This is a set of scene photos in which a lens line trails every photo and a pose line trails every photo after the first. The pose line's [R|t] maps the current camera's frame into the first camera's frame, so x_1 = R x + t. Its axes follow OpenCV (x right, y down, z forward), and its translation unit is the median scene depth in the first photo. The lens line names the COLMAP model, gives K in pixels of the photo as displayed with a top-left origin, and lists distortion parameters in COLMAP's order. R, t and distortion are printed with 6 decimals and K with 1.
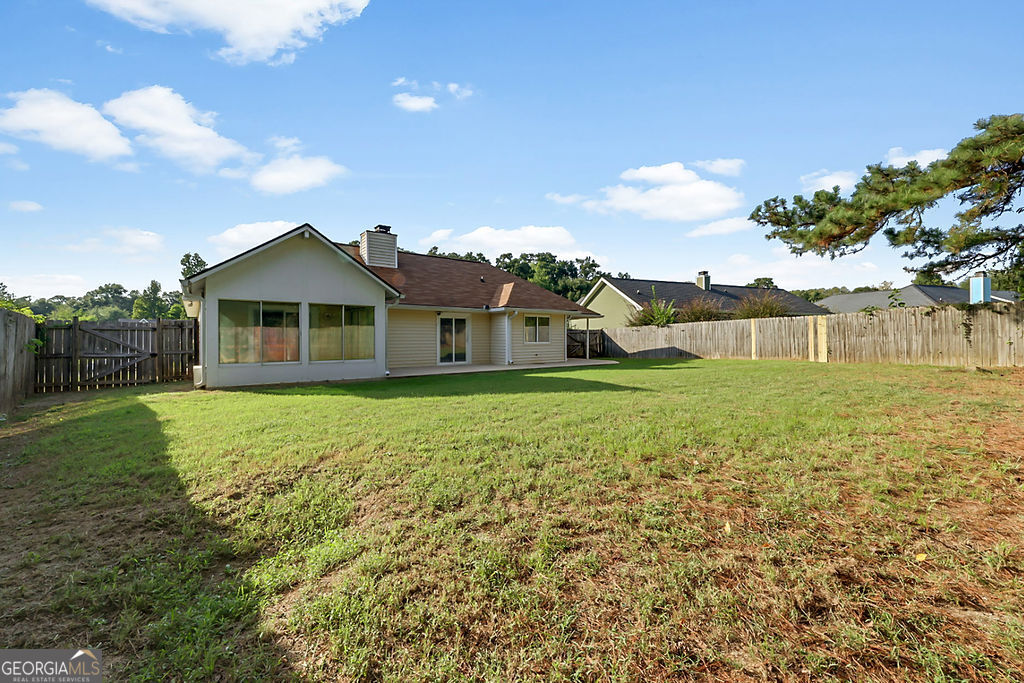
lens RADIAL K [[437.3, 0, 500.6], [0, 437.3, 347.2], [0, 0, 1]] dist [-0.000429, 0.000031]
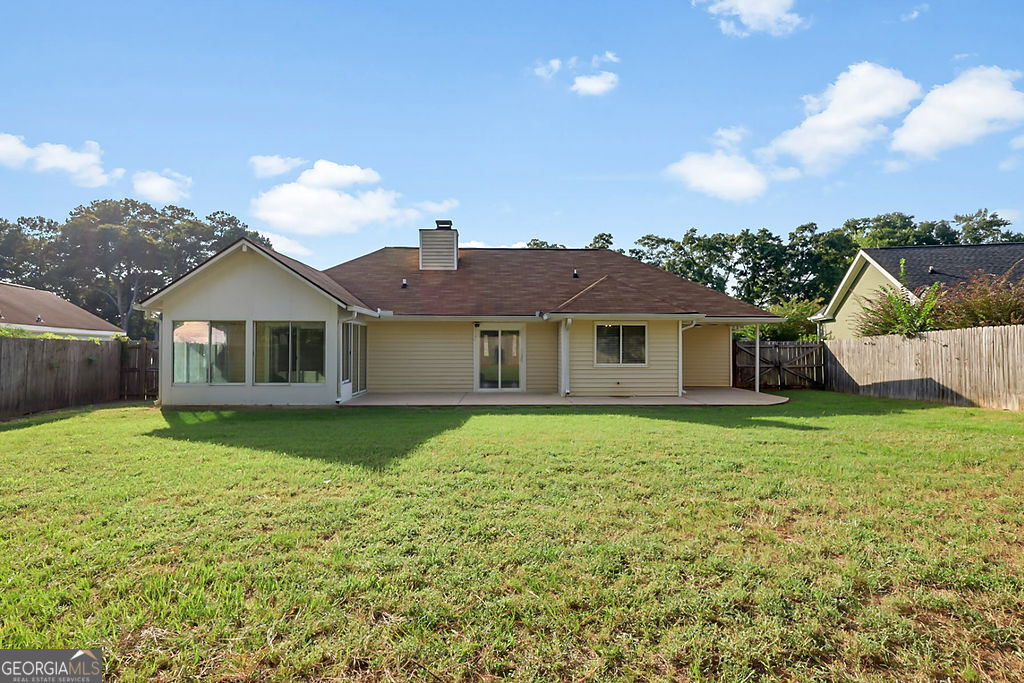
lens RADIAL K [[523.7, 0, 512.0], [0, 523.7, 341.5], [0, 0, 1]] dist [0.007686, 0.000733]
pose [[0.806014, -0.001983, -0.591893, 0.364491], [-0.014591, 0.999624, -0.023219, -0.020990], [0.591716, 0.027351, 0.805682, 0.230162]]
